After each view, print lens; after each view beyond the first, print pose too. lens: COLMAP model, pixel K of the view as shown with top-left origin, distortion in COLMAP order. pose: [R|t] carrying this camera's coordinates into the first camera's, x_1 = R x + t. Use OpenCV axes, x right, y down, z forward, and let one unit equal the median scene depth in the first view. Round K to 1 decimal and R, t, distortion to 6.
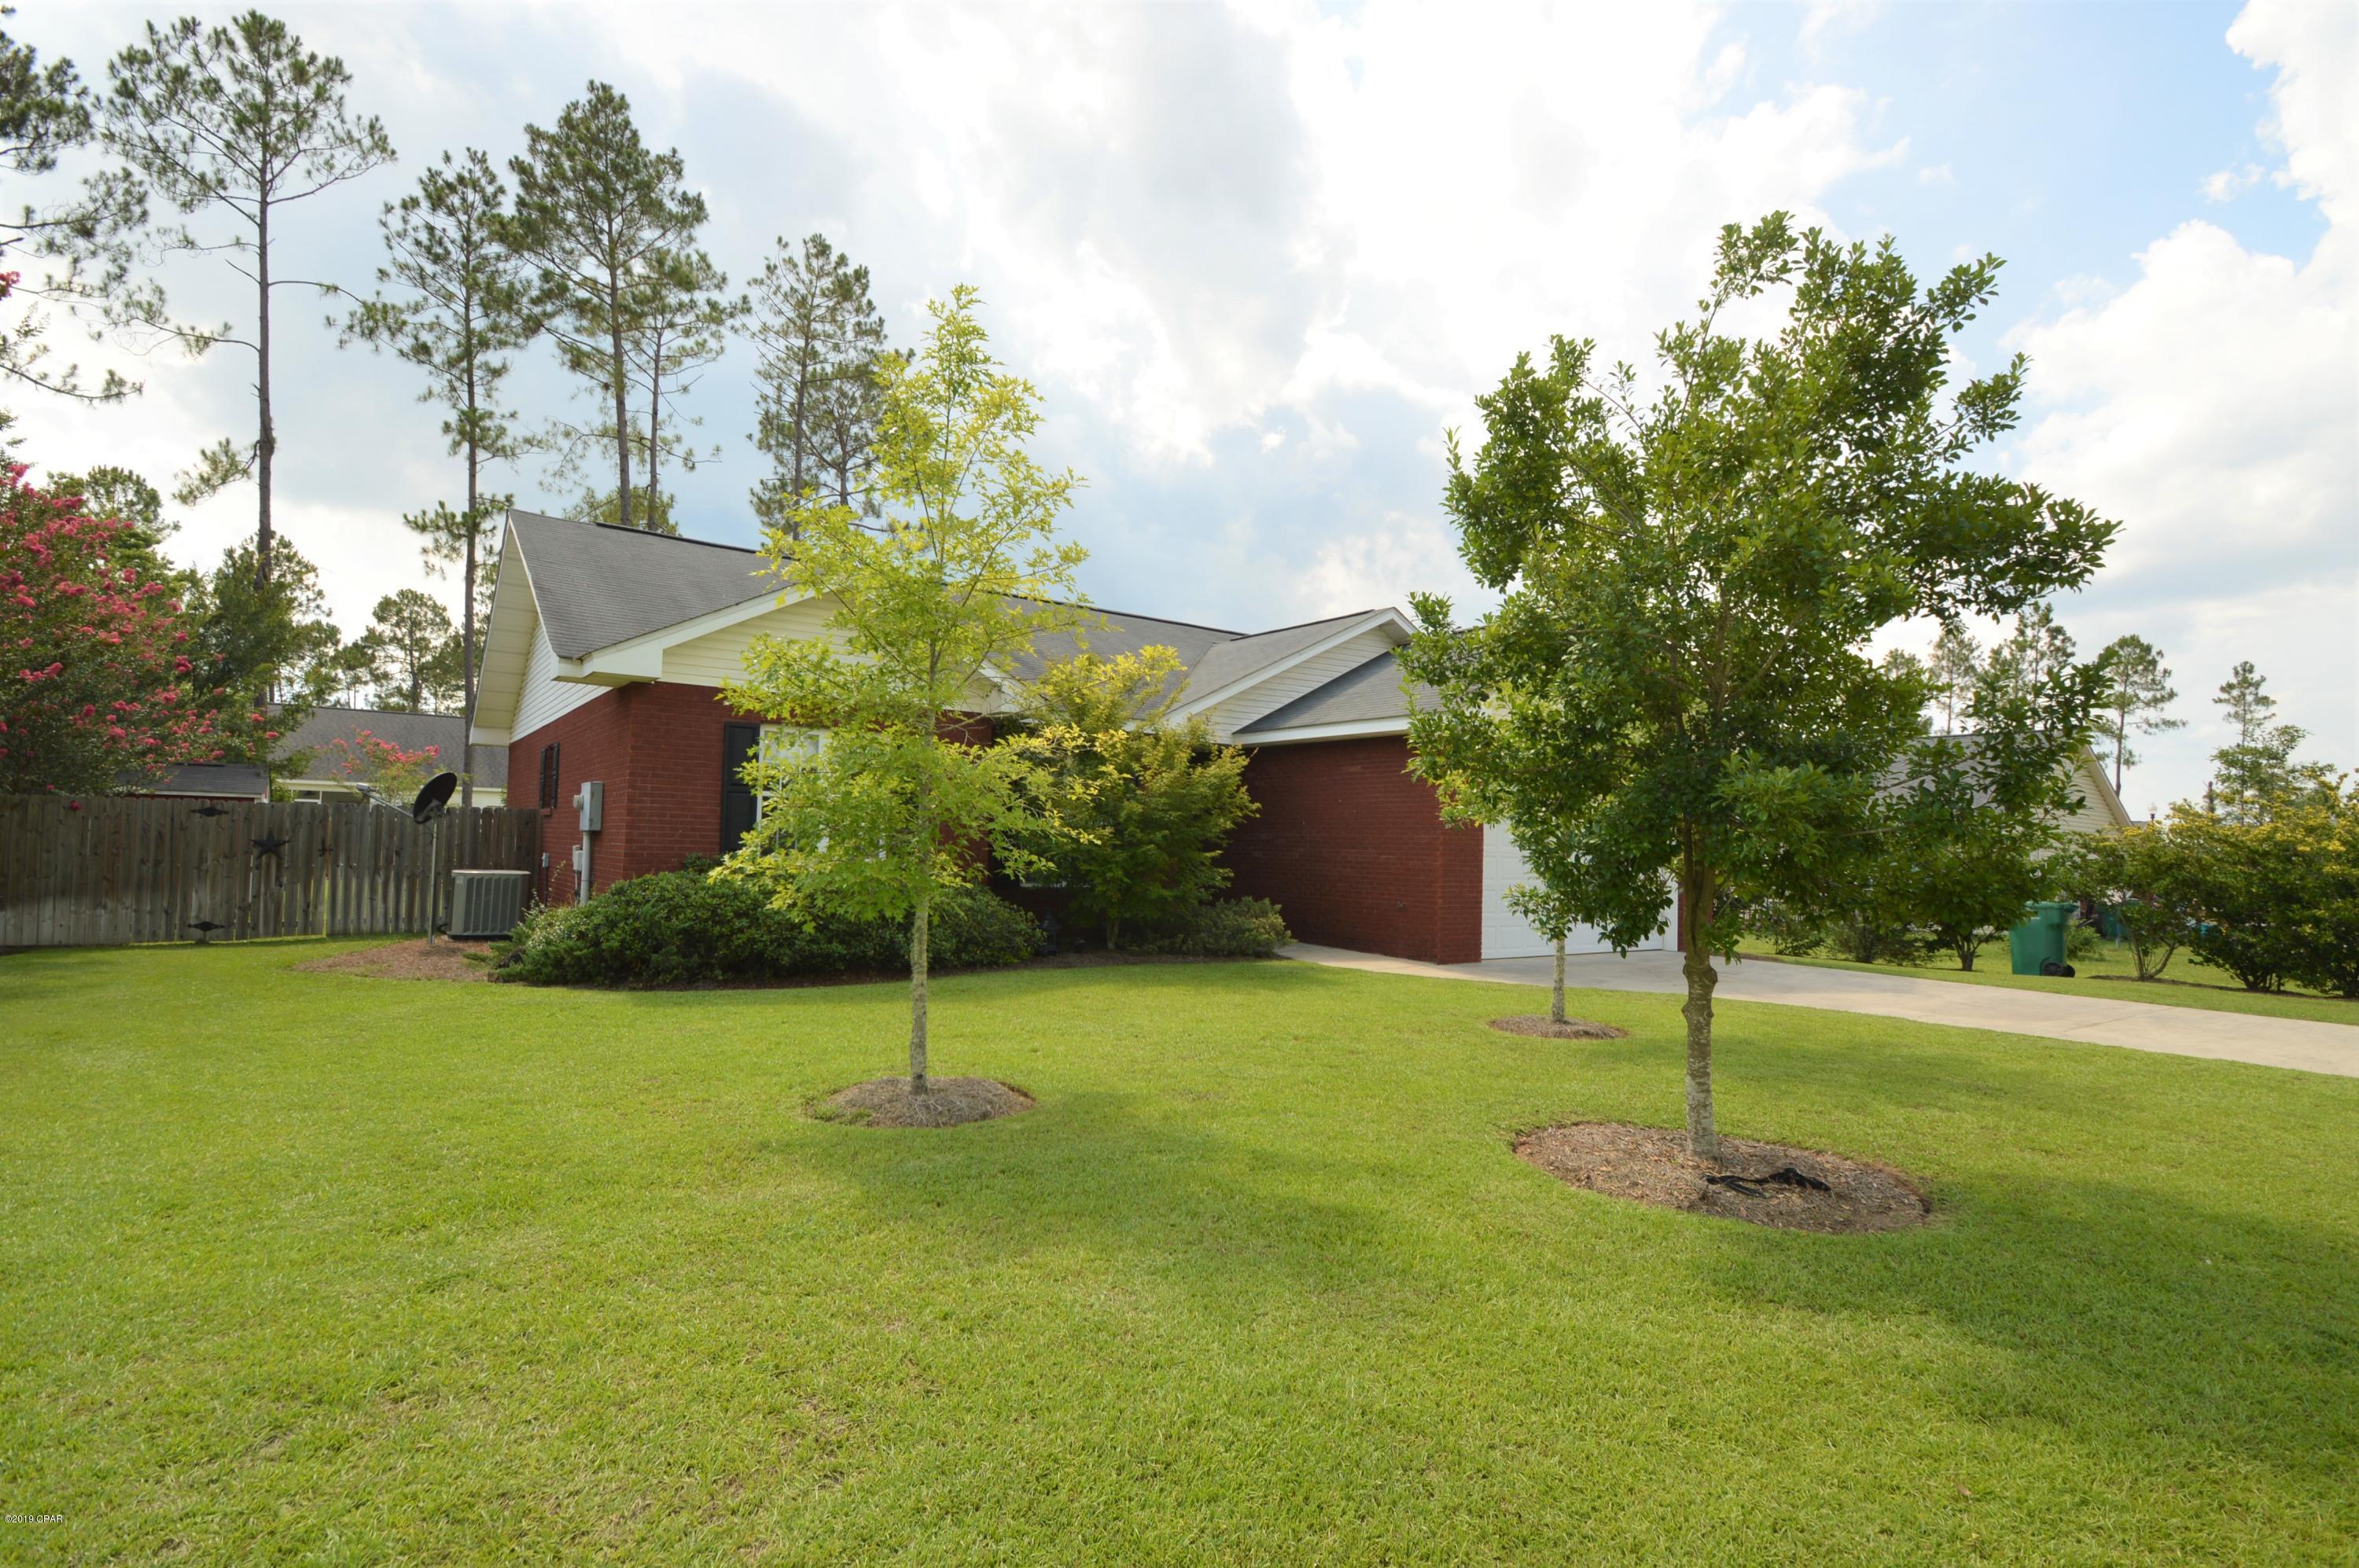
lens RADIAL K [[1091.1, 0, 1152.5], [0, 1091.1, 838.5], [0, 0, 1]] dist [0.002131, -0.014971]
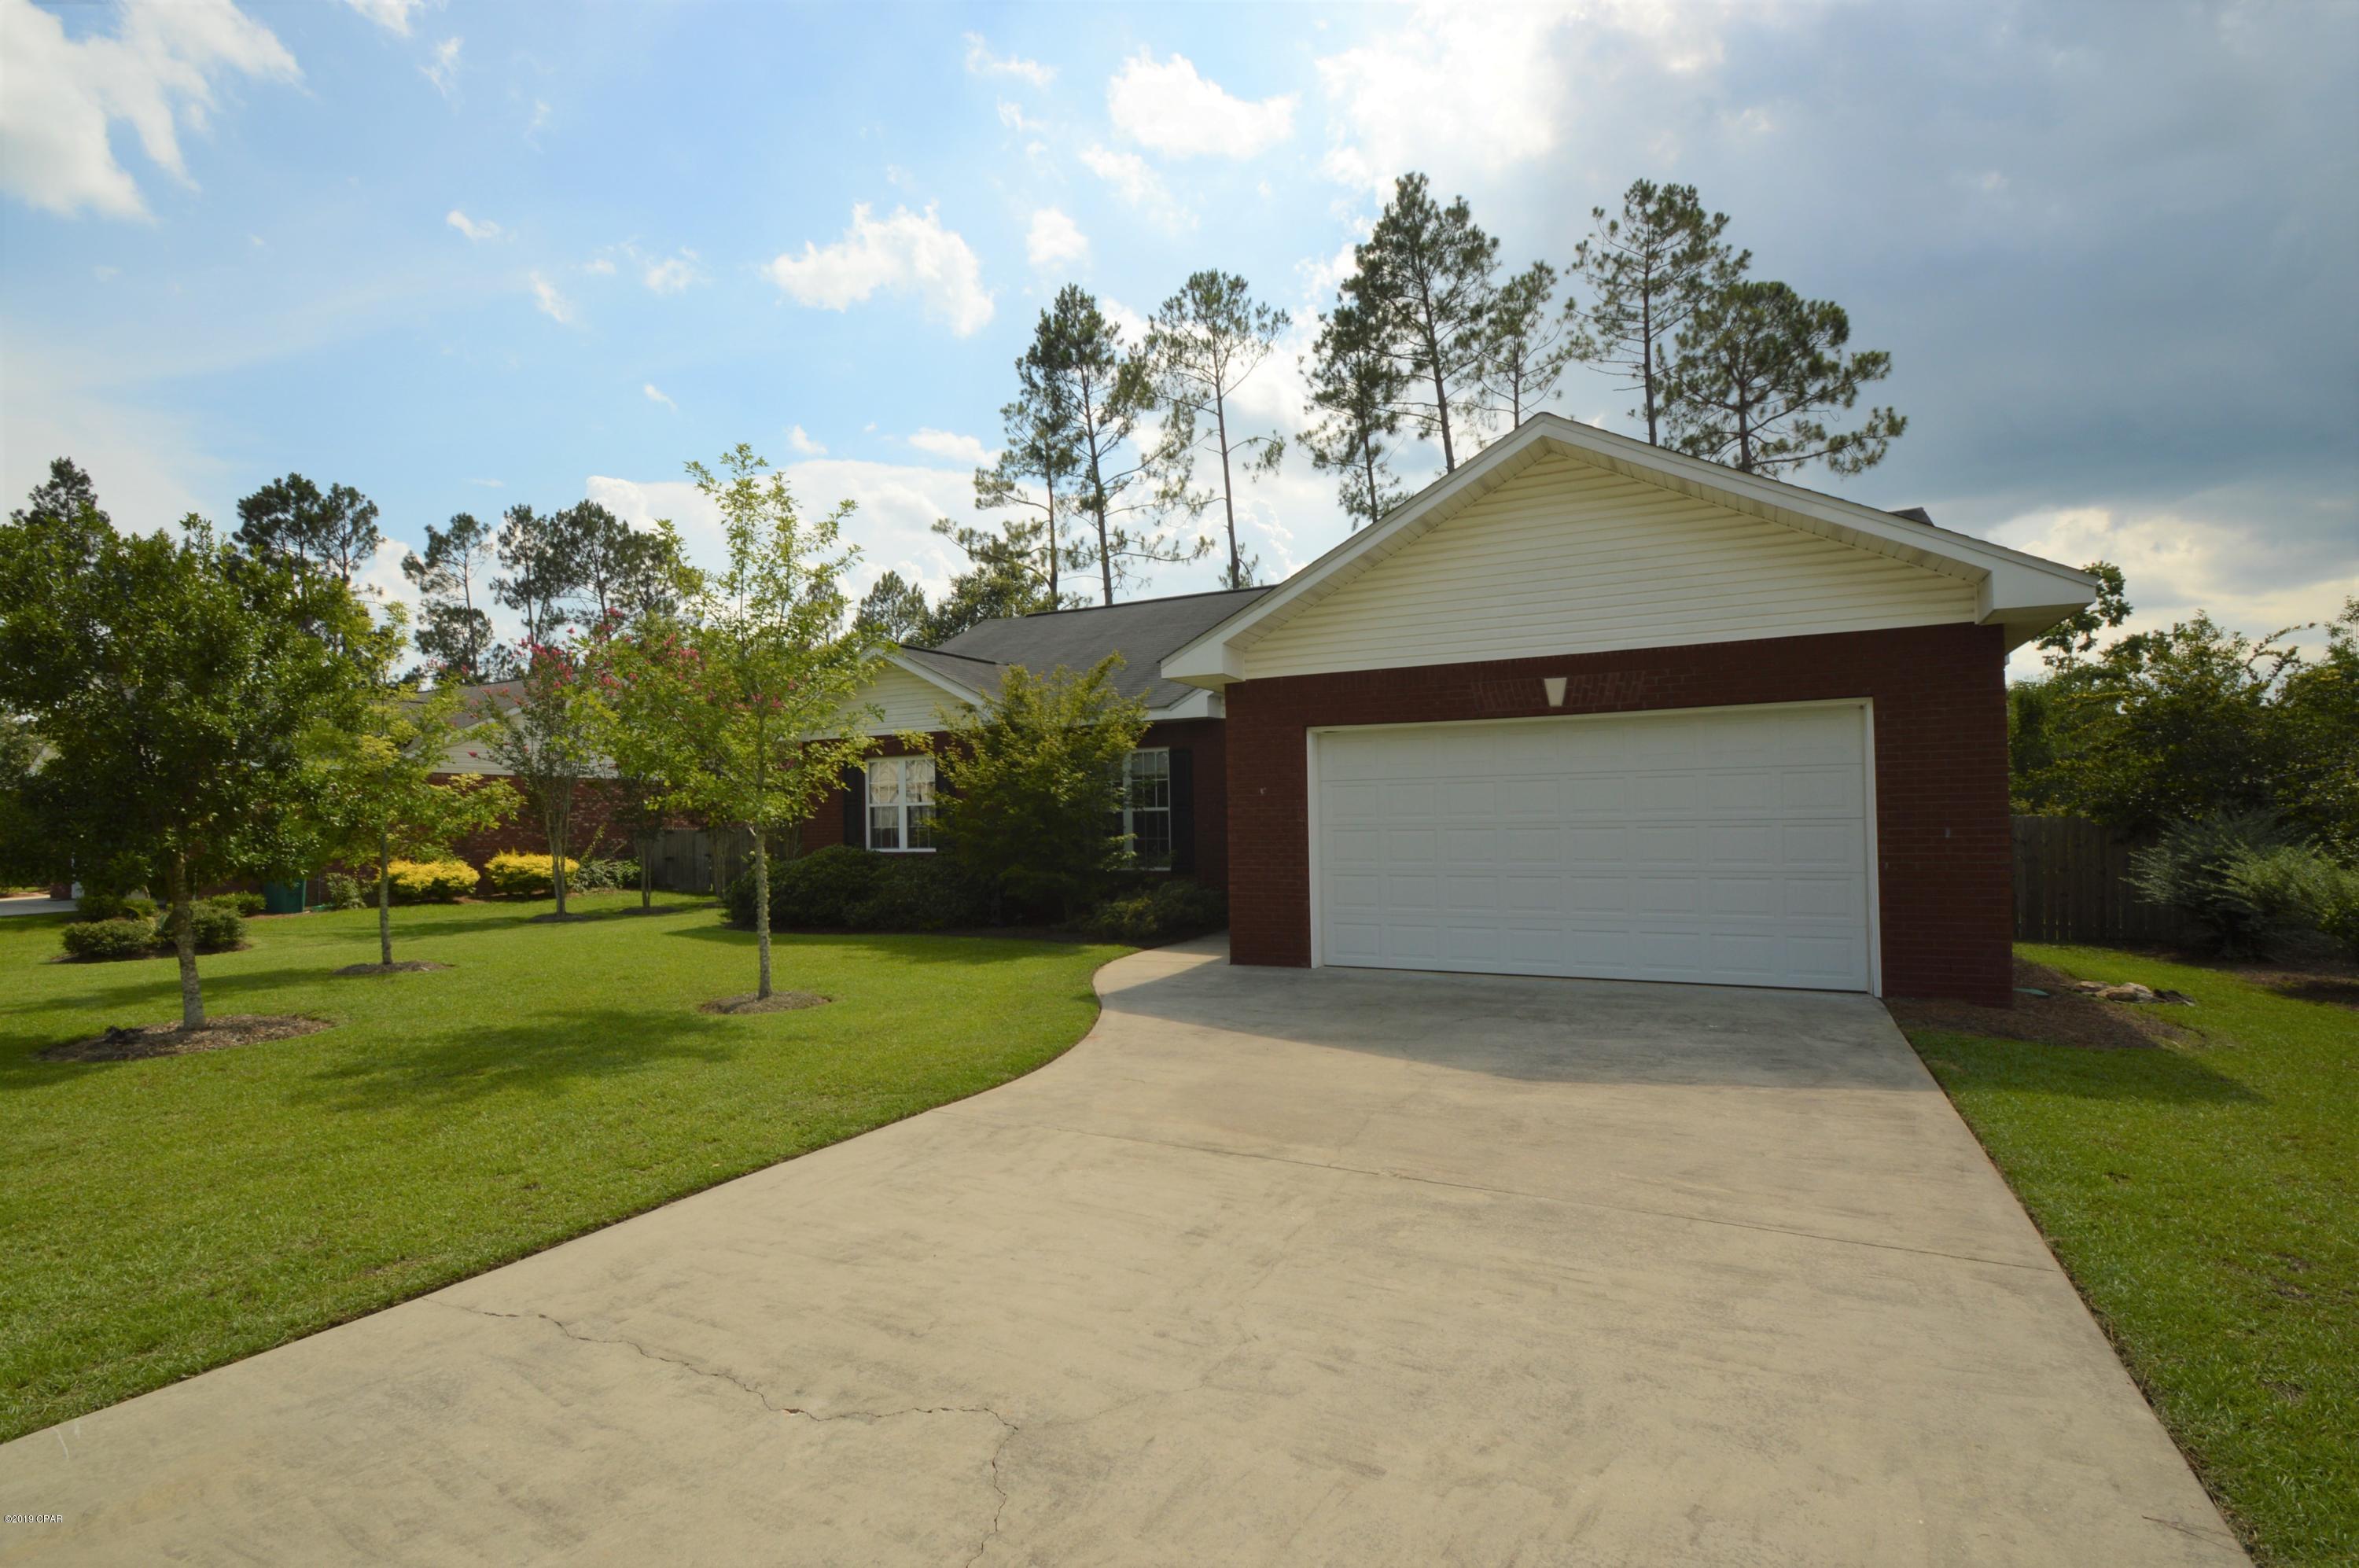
lens RADIAL K [[1083.1, 0, 1183.5], [0, 1083.1, 833.1], [0, 0, 1]] dist [0.001227, 0.032354]
pose [[0.449635, -0.013072, -0.893117, 0.349458], [0.023229, 0.999726, -0.002937, 0.003696], [0.892910, -0.019426, 0.449815, 0.210927]]
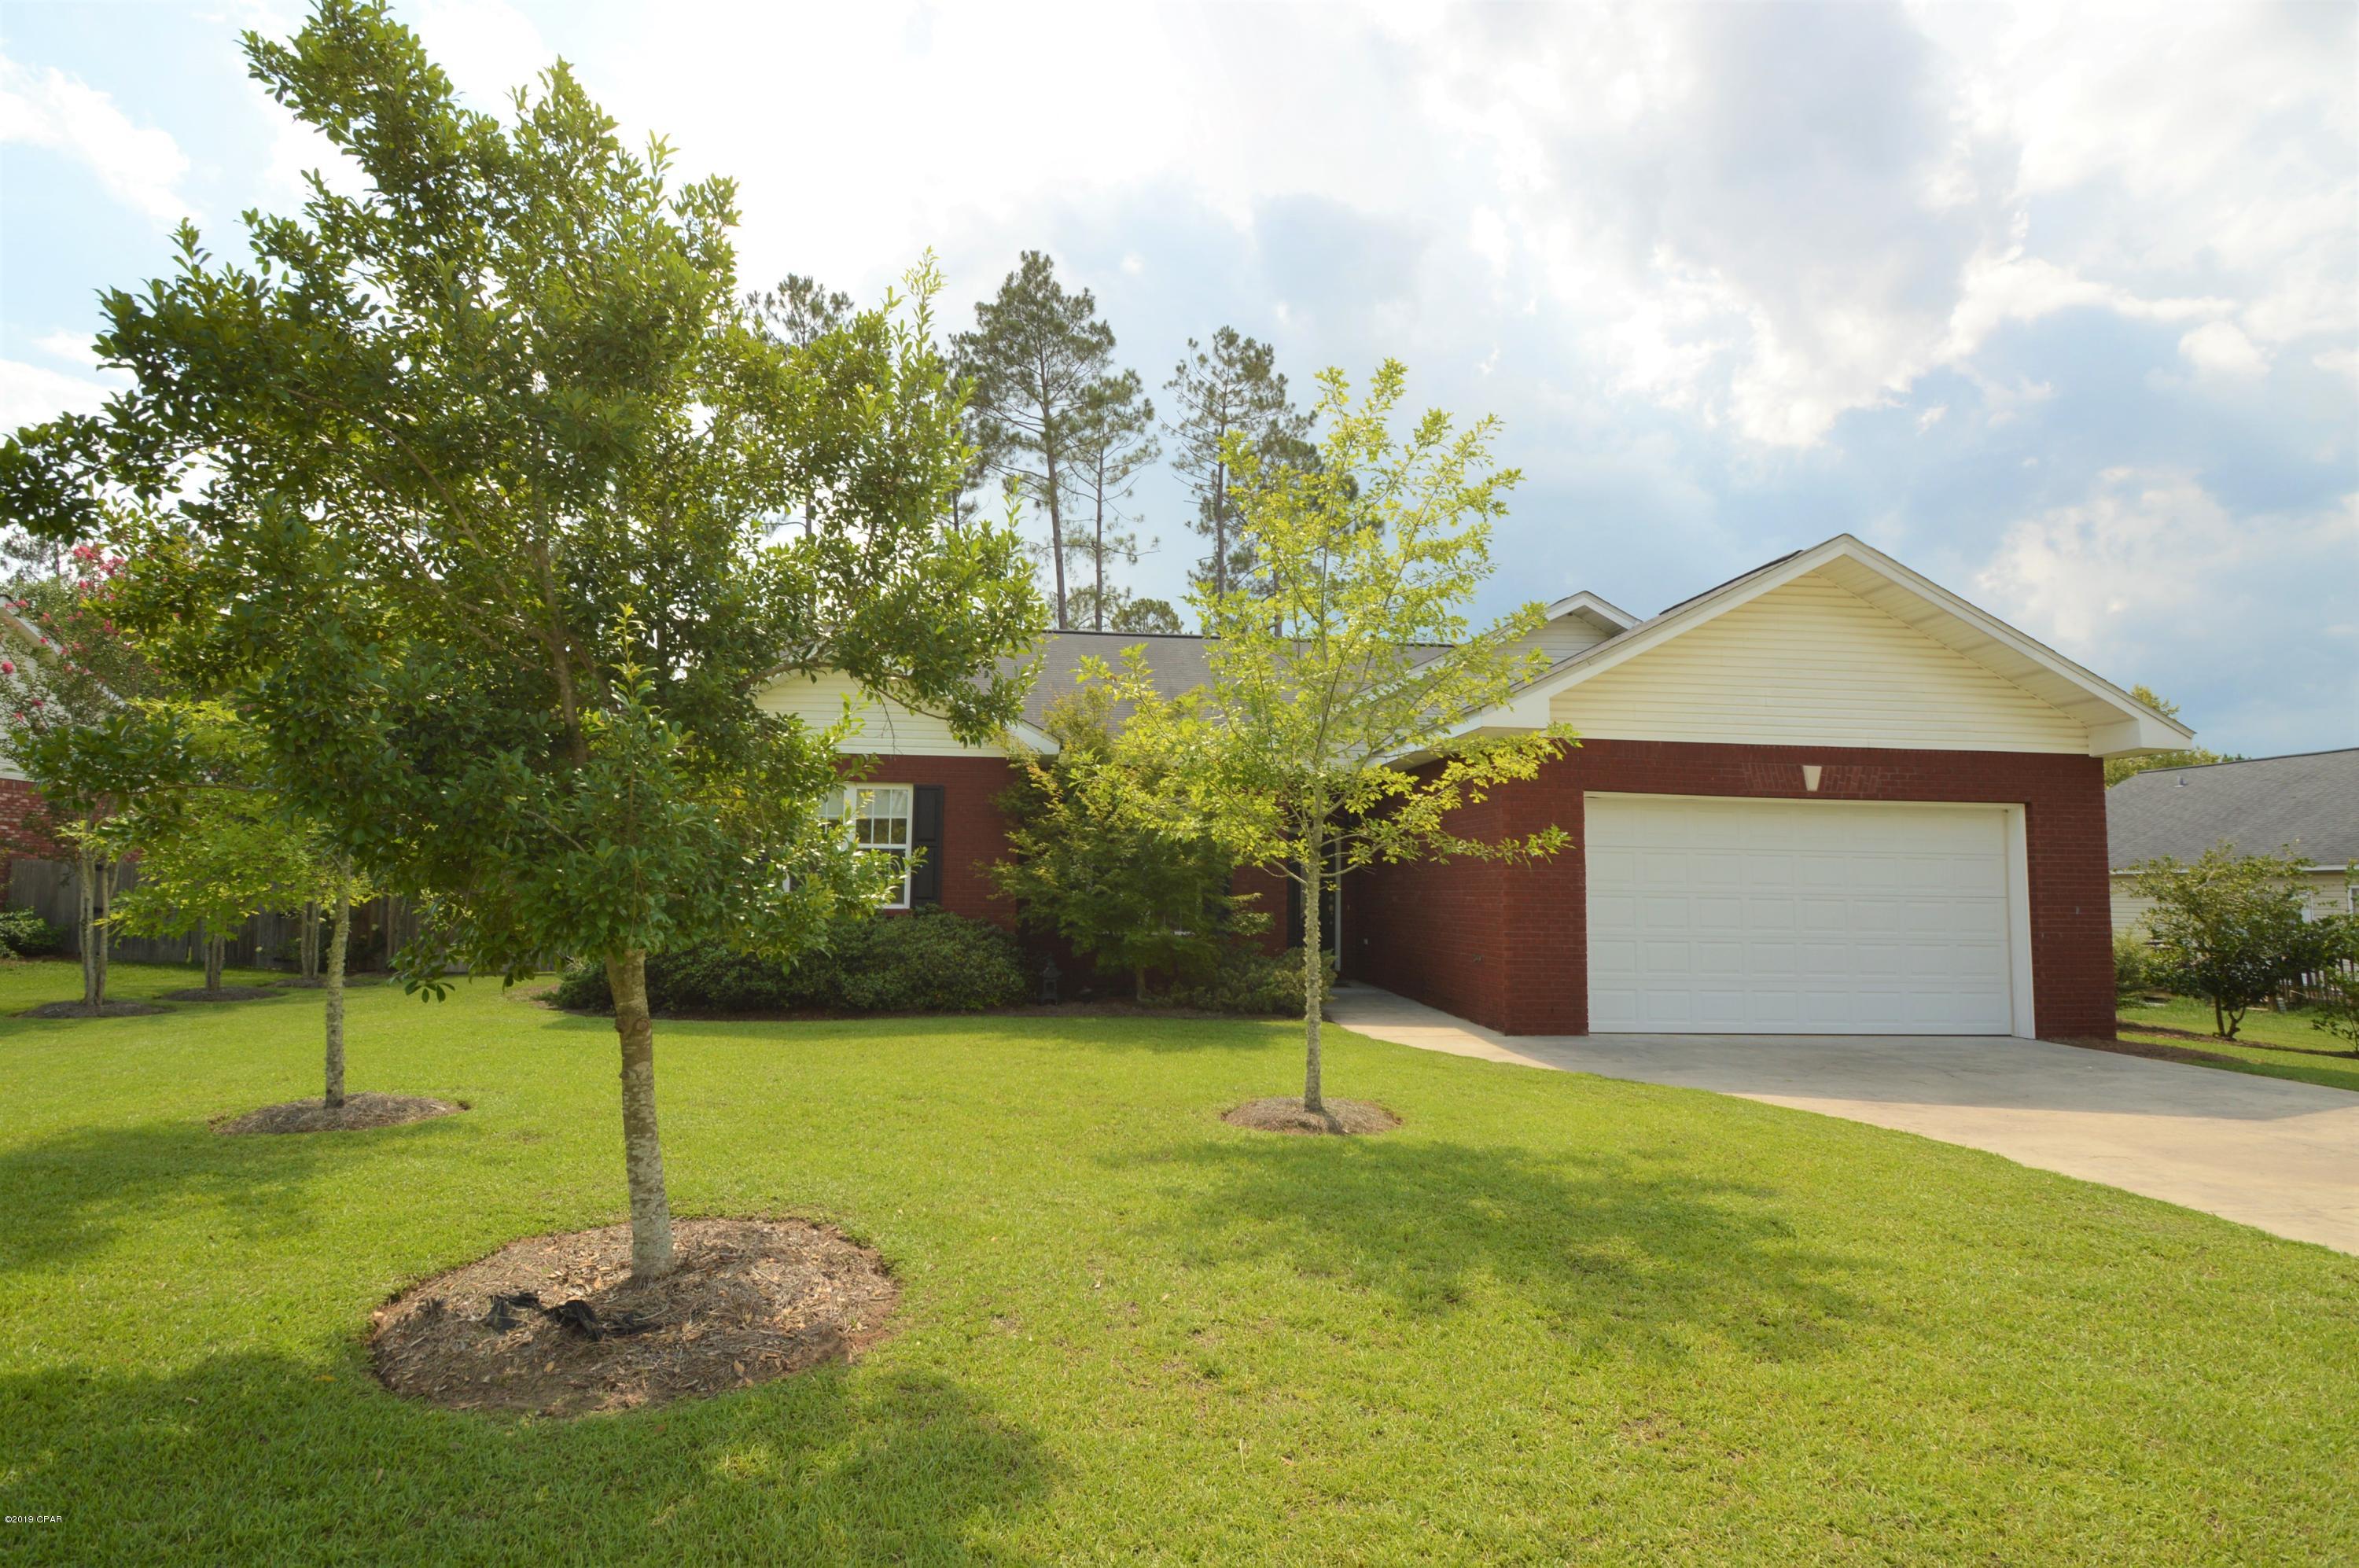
lens RADIAL K [[1091.1, 0, 1152.5], [0, 1091.1, 838.5], [0, 0, 1]] dist [0.002131, -0.014971]
pose [[0.853379, -0.028350, -0.520519, 0.171615], [0.000210, 0.998539, -0.054040, 0.003315], [0.521291, 0.046007, 0.852138, 0.075567]]
